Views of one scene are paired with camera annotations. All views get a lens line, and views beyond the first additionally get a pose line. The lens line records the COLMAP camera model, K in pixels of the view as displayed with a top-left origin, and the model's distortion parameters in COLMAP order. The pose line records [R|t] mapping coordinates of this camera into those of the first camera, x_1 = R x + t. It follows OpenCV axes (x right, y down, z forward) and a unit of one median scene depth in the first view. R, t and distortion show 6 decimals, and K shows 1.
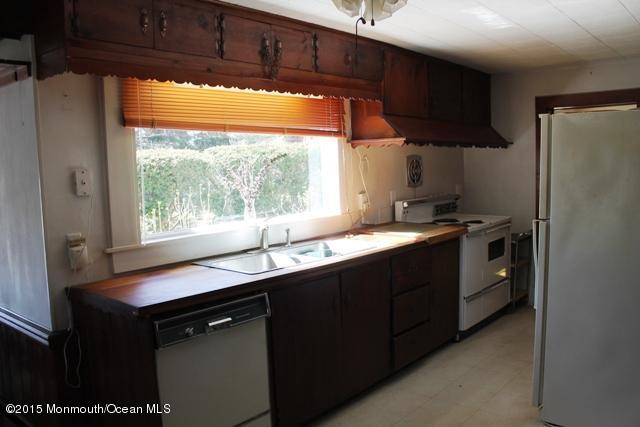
lens RADIAL K [[549.5, 0, 320.0], [0, 549.5, 213.5], [0, 0, 1]] dist [-0.093449, 0.015967]
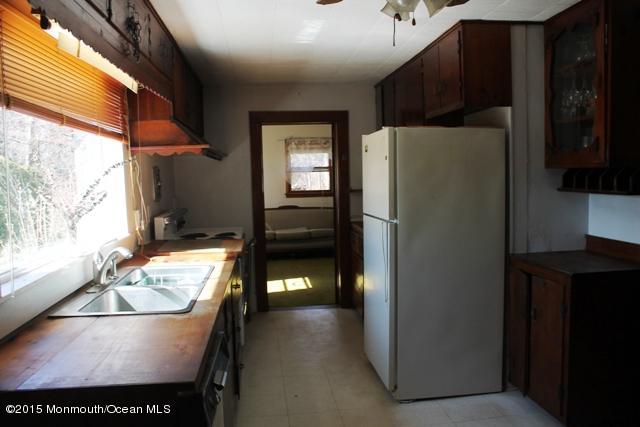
lens RADIAL K [[549.5, 0, 320.0], [0, 549.5, 213.5], [0, 0, 1]] dist [-0.093449, 0.015967]
pose [[0.687295, -0.048099, 0.724784, -0.351498], [0.072998, 0.997327, -0.003037, -0.007268], [-0.722701, 0.054995, 0.688969, 0.222607]]
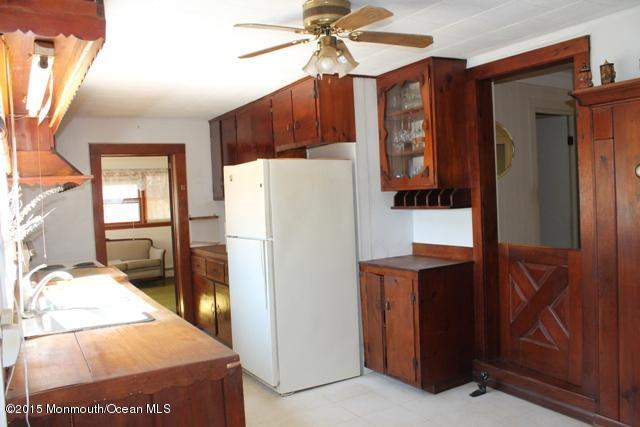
lens RADIAL K [[549.5, 0, 320.0], [0, 549.5, 213.5], [0, 0, 1]] dist [-0.093449, 0.015967]
pose [[0.336851, -0.024101, 0.941249, -0.546631], [0.123657, 0.992146, -0.018850, -0.005972], [-0.933402, 0.122742, 0.337186, 0.297484]]
